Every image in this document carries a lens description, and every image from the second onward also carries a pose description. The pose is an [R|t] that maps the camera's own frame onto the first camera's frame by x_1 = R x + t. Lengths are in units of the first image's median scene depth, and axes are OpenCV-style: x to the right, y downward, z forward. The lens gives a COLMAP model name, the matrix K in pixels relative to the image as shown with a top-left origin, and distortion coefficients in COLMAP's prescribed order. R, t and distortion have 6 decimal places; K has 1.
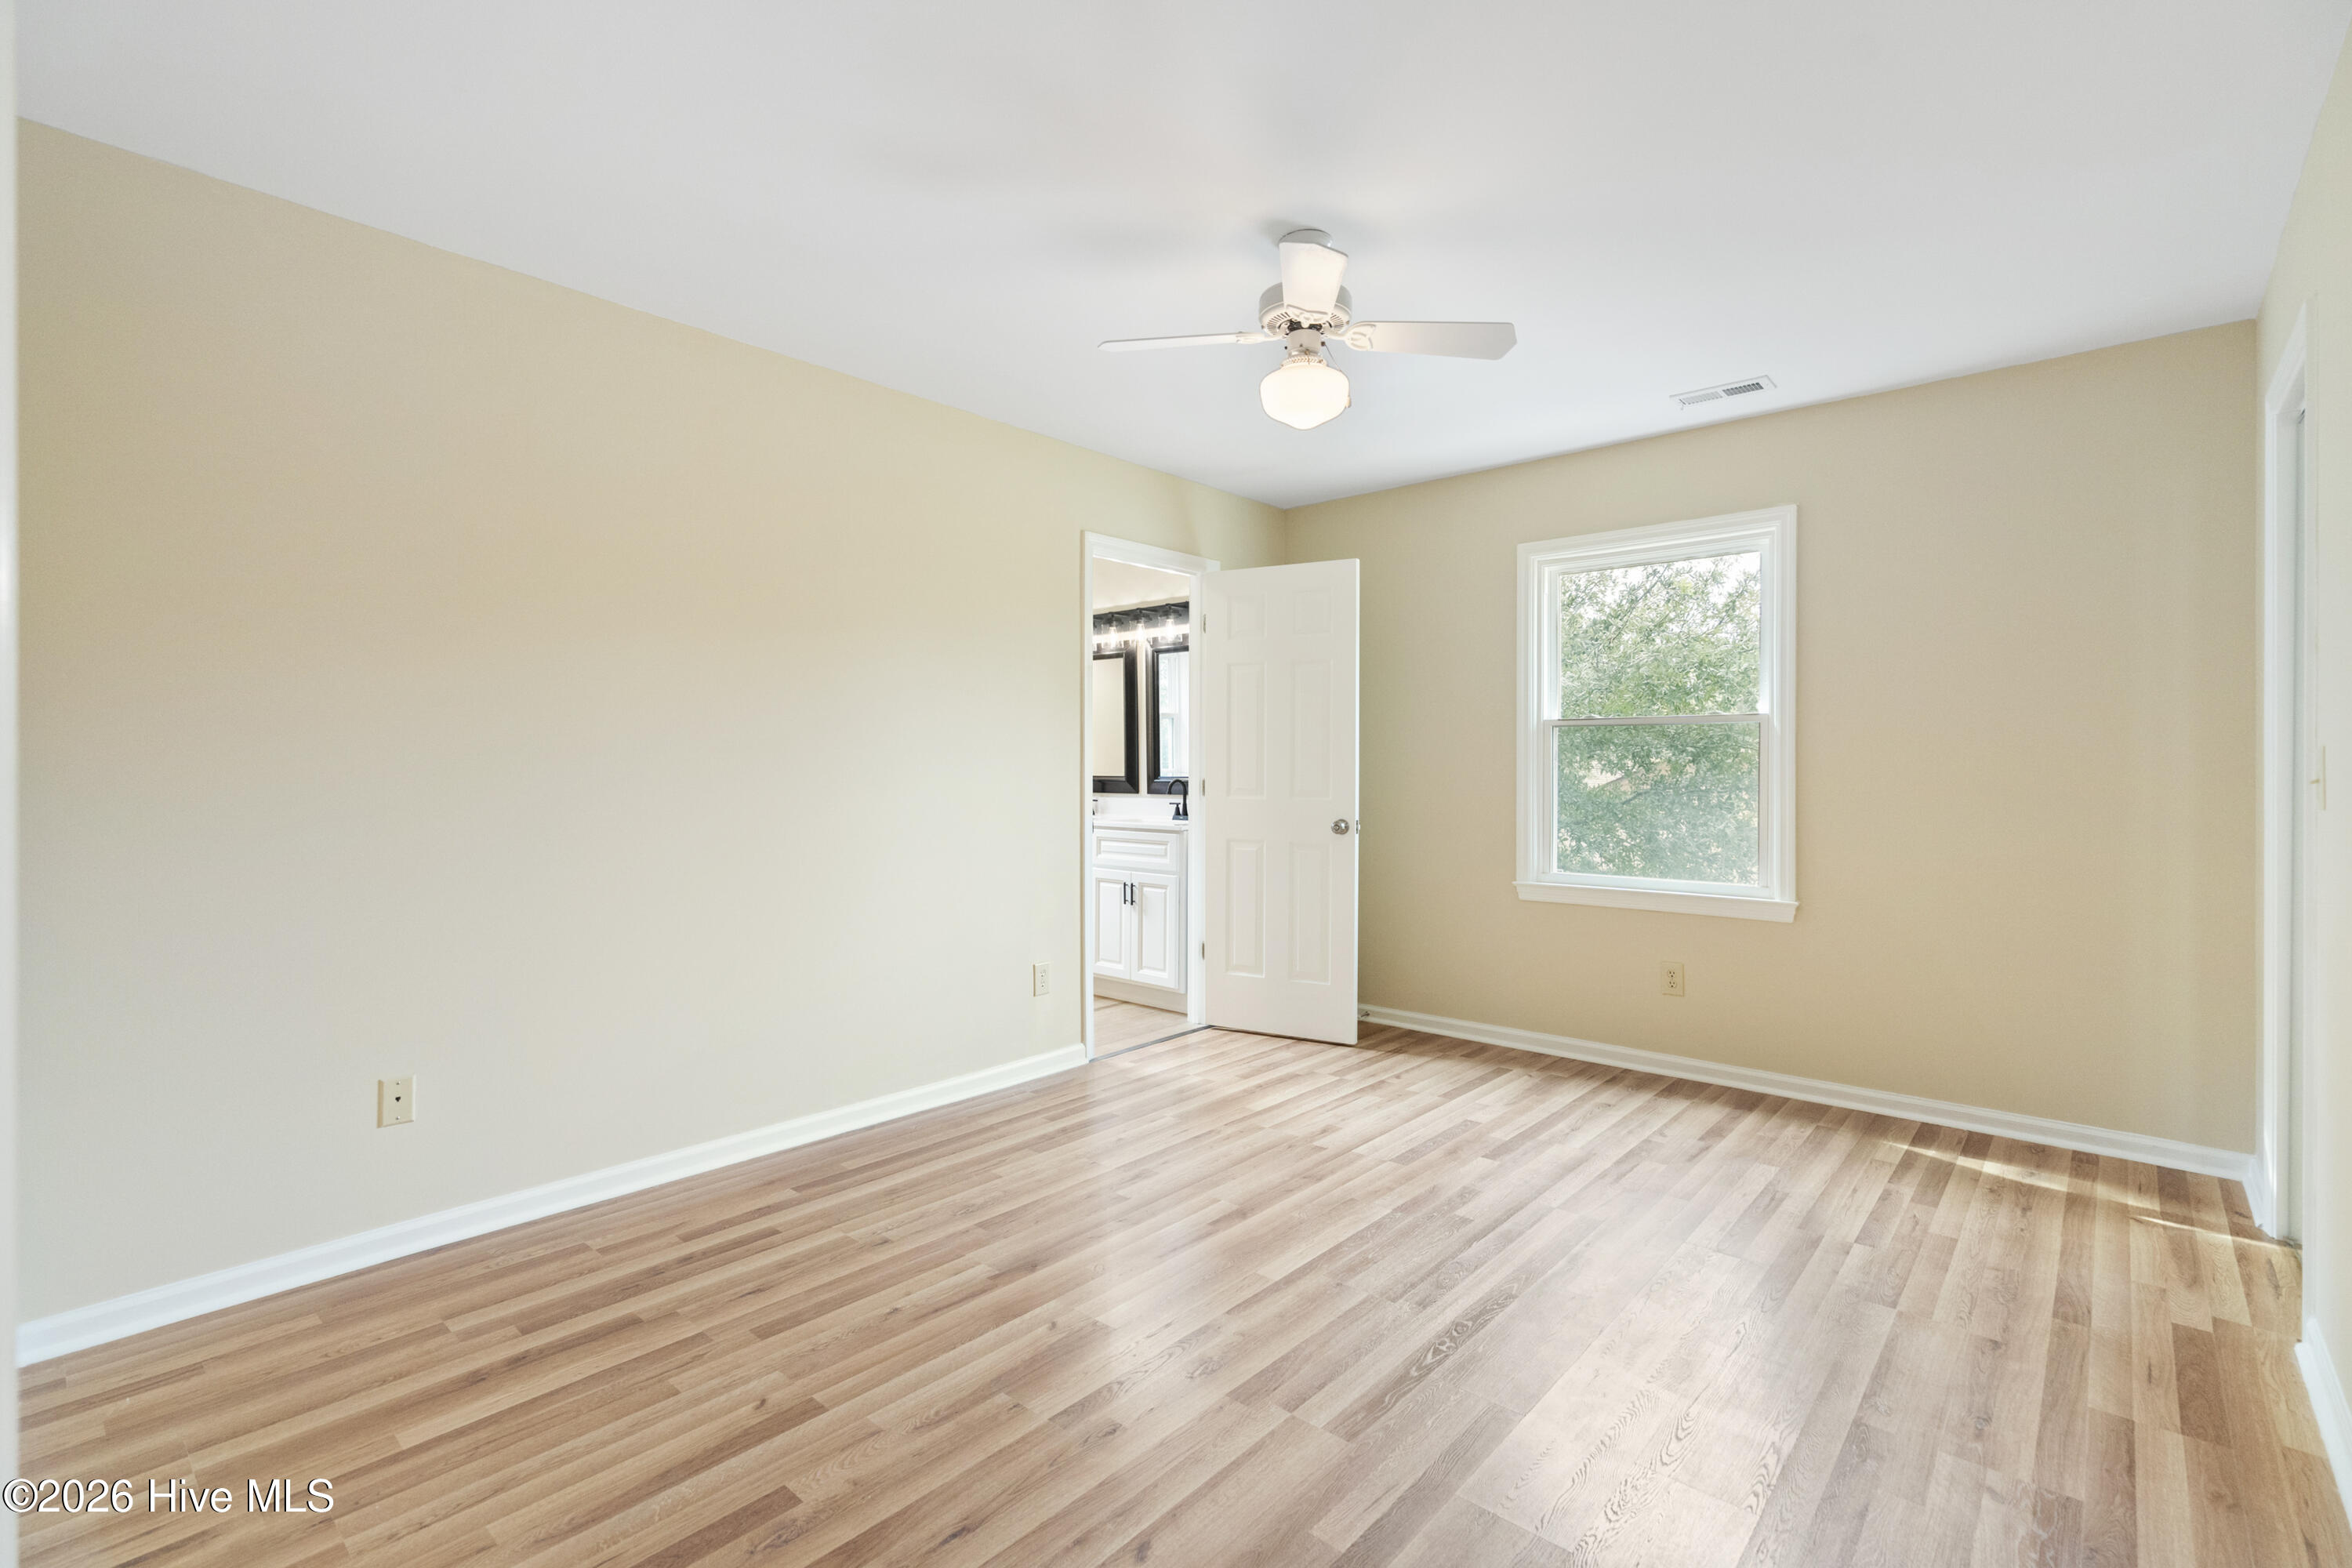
lens RADIAL K [[1054.3, 0, 1181.4], [0, 1054.3, 792.2], [0, 0, 1]] dist [-0.003362, -0.000585]
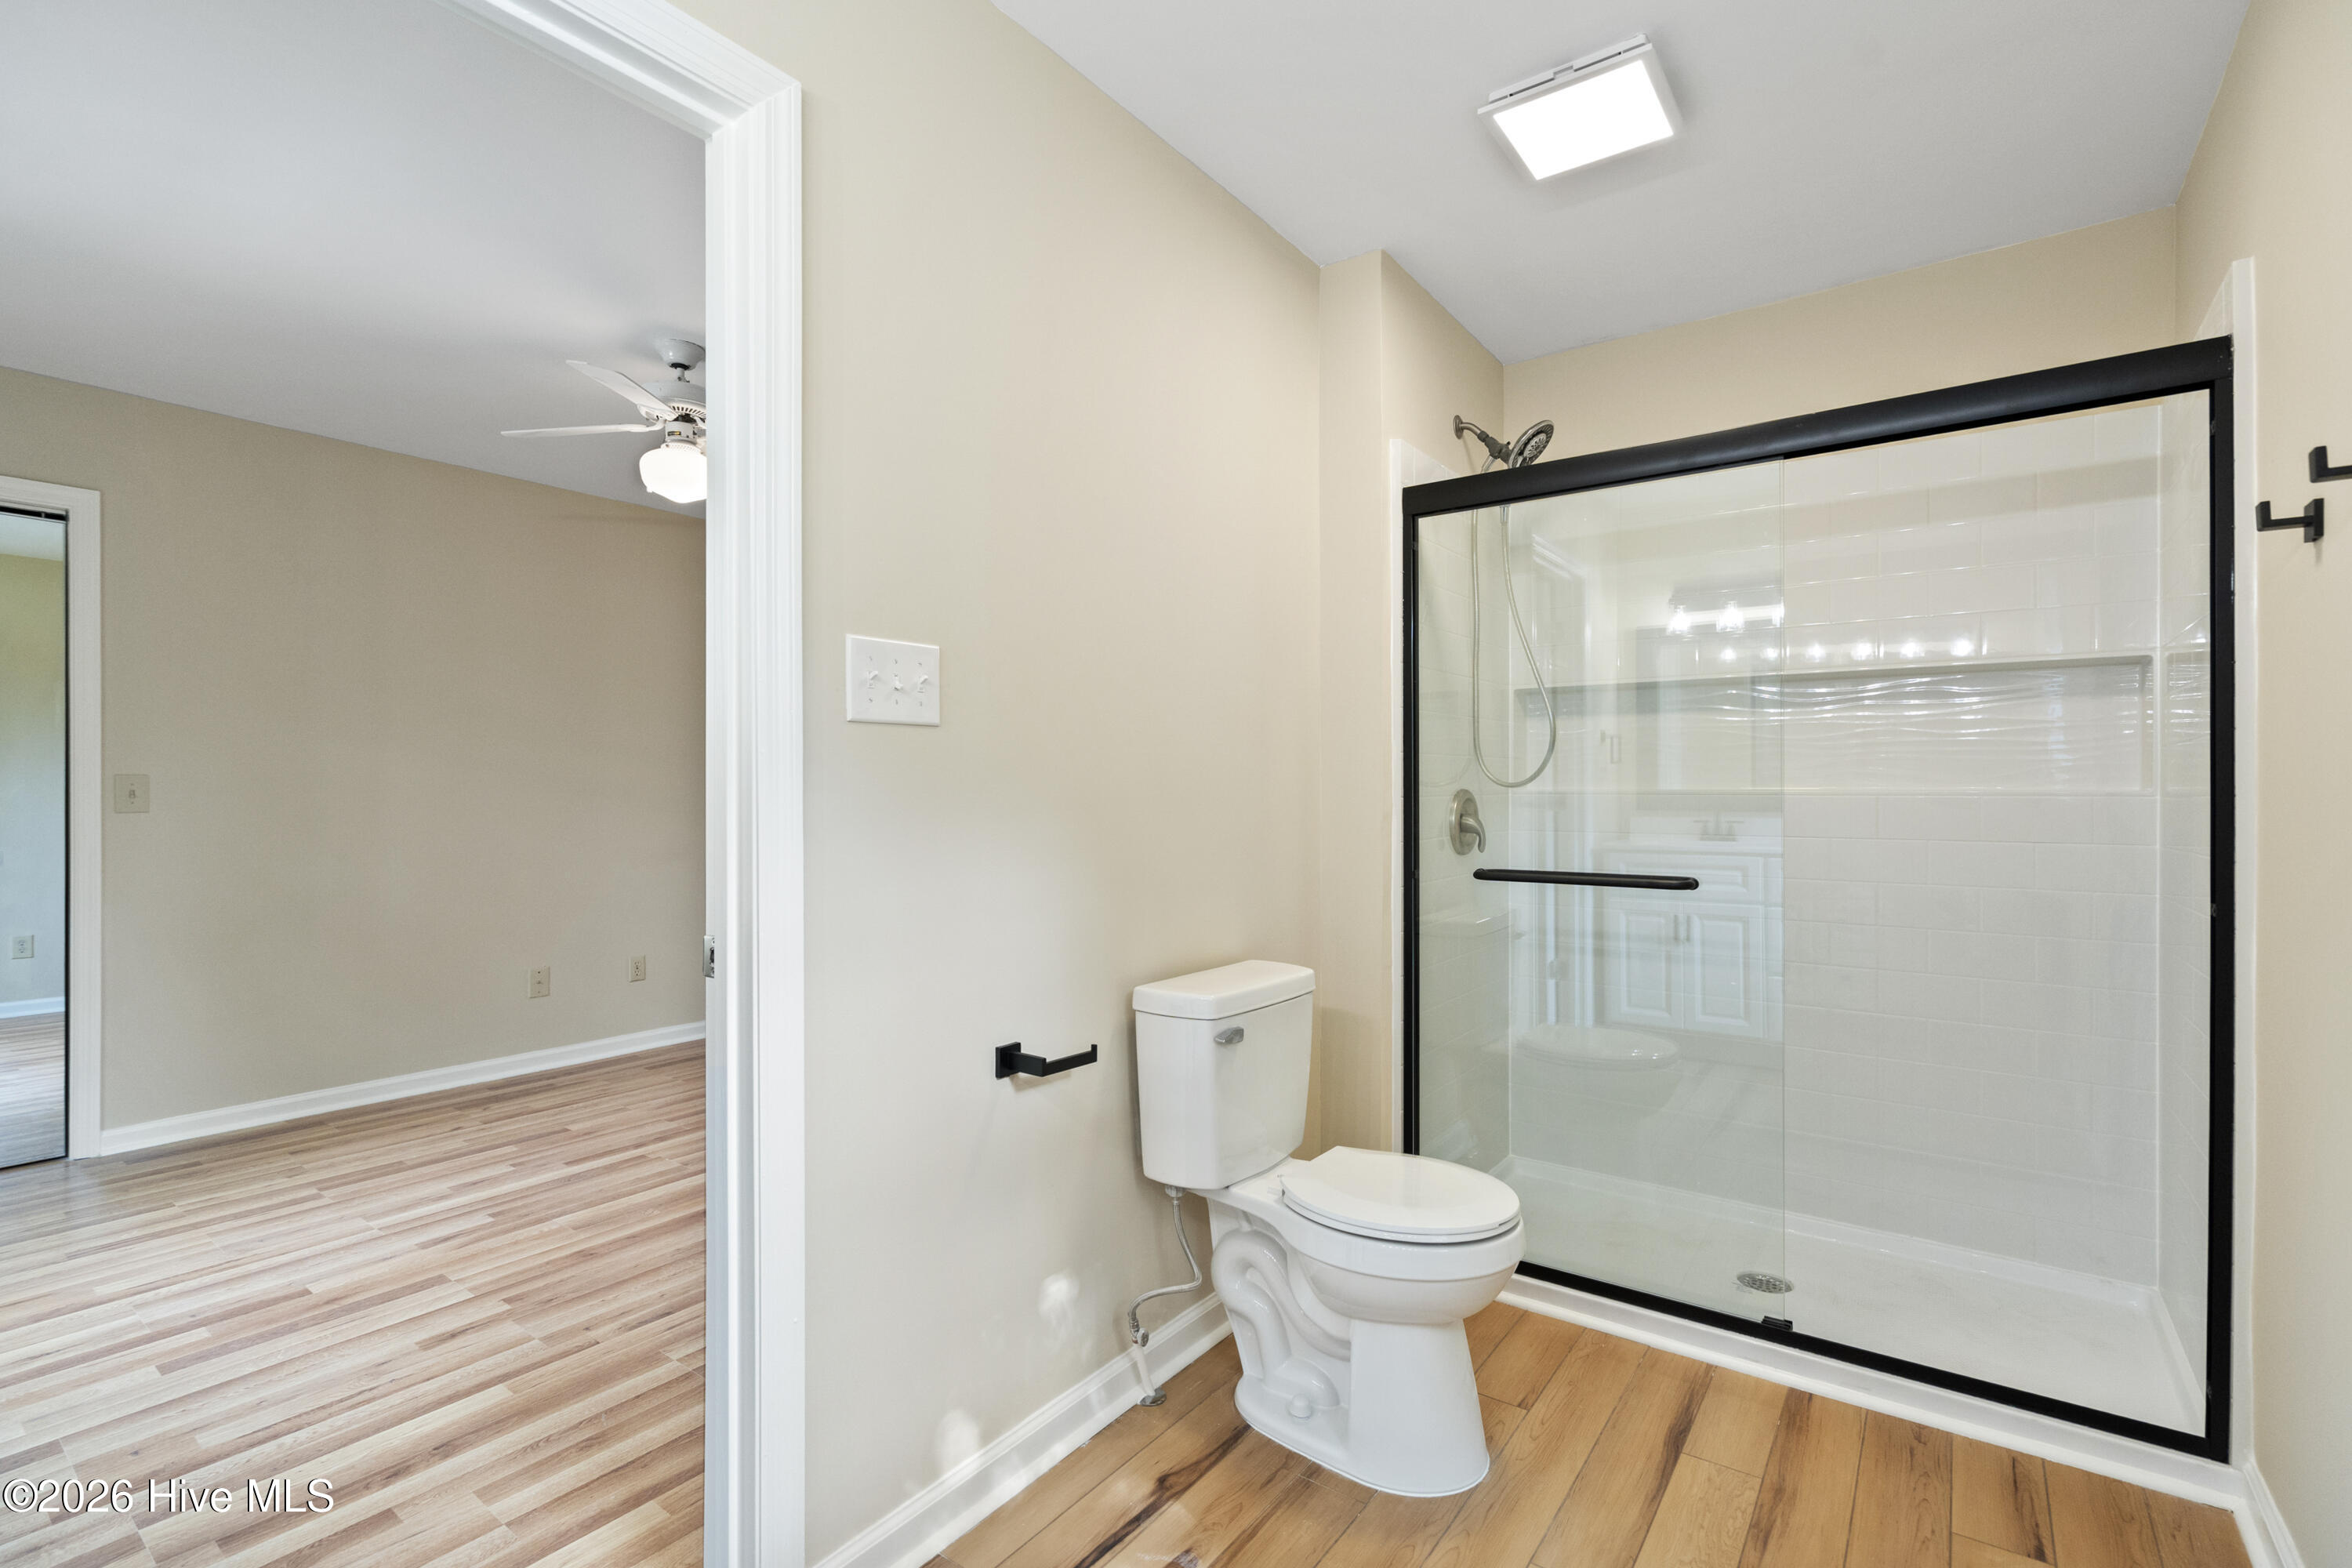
lens RADIAL K [[1054.3, 0, 1180.0], [0, 1054.3, 792.7], [0, 0, 1]] dist [-0.003362, -0.000585]
pose [[-0.996088, 0.001406, -0.088351, -0.362148], [-0.000797, 0.999690, 0.024905, -0.050322], [0.088359, 0.024878, -0.995778, 2.348022]]
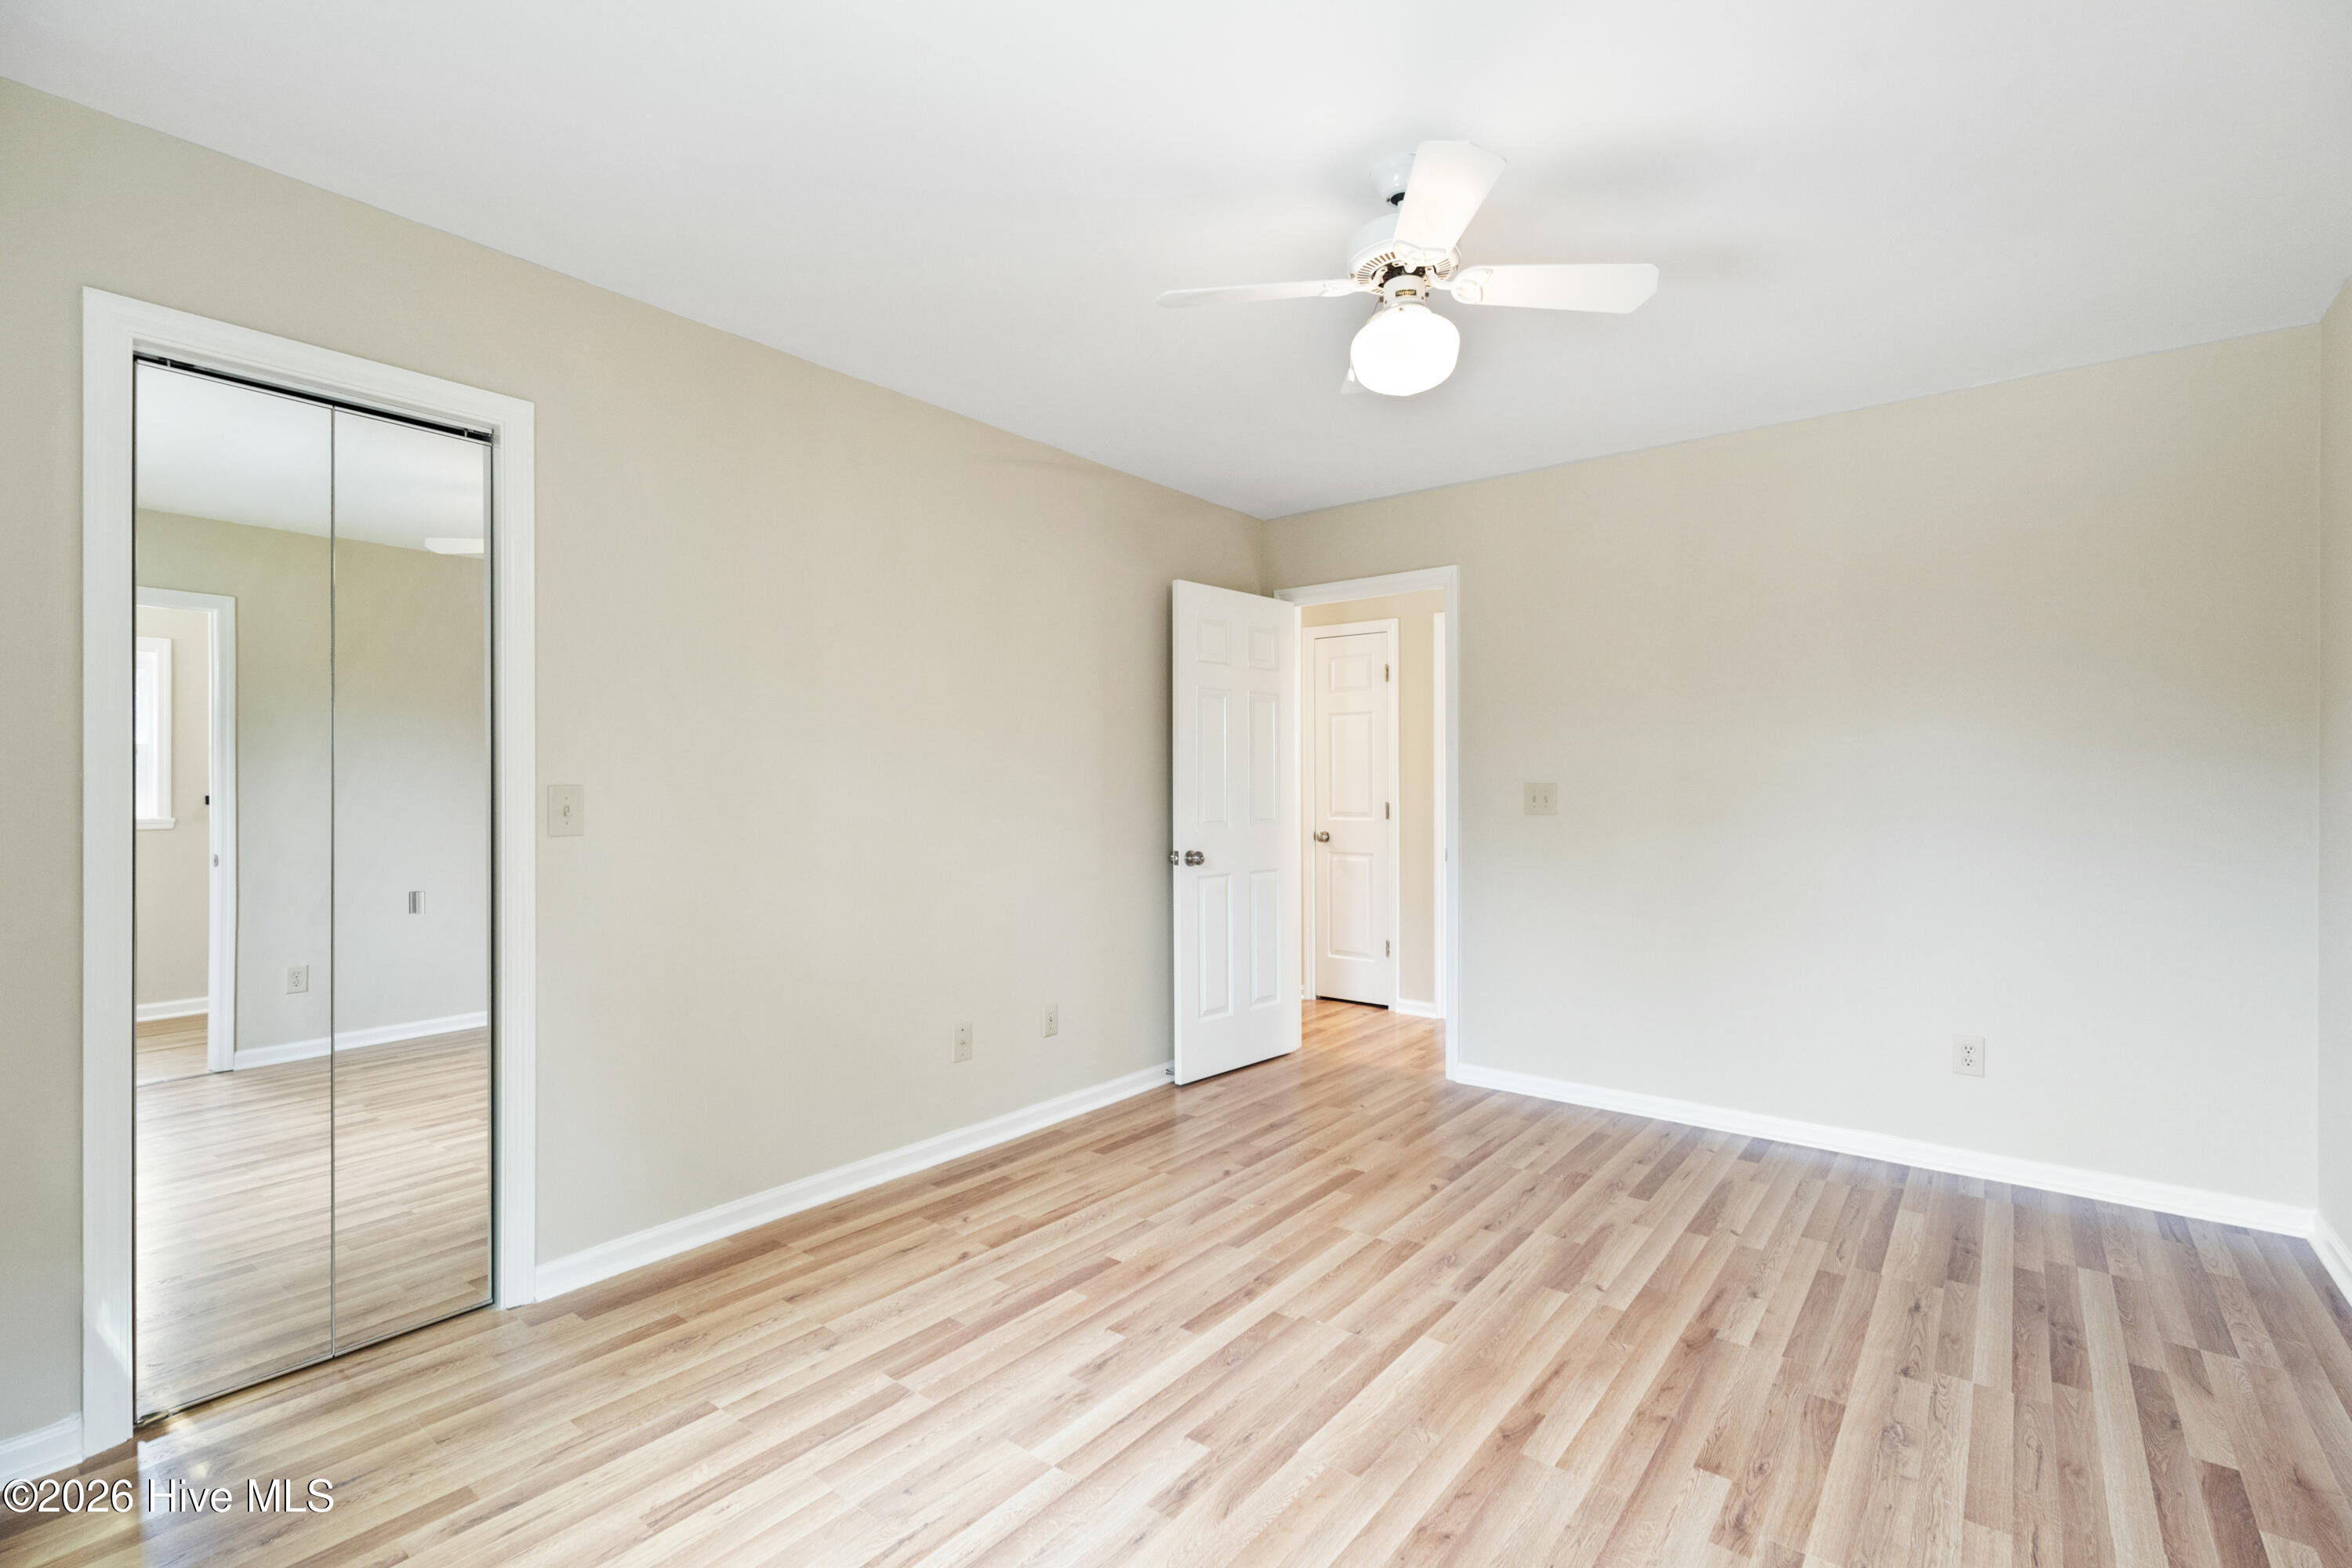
lens RADIAL K [[1054.3, 0, 1178.5], [0, 1054.3, 788.7], [0, 0, 1]] dist [-0.003362, -0.000585]
pose [[-0.998633, 0.001851, -0.052235, 0.356257], [0.000695, 0.999755, 0.022143, -0.057311], [0.052263, 0.022076, -0.998389, 1.903515]]
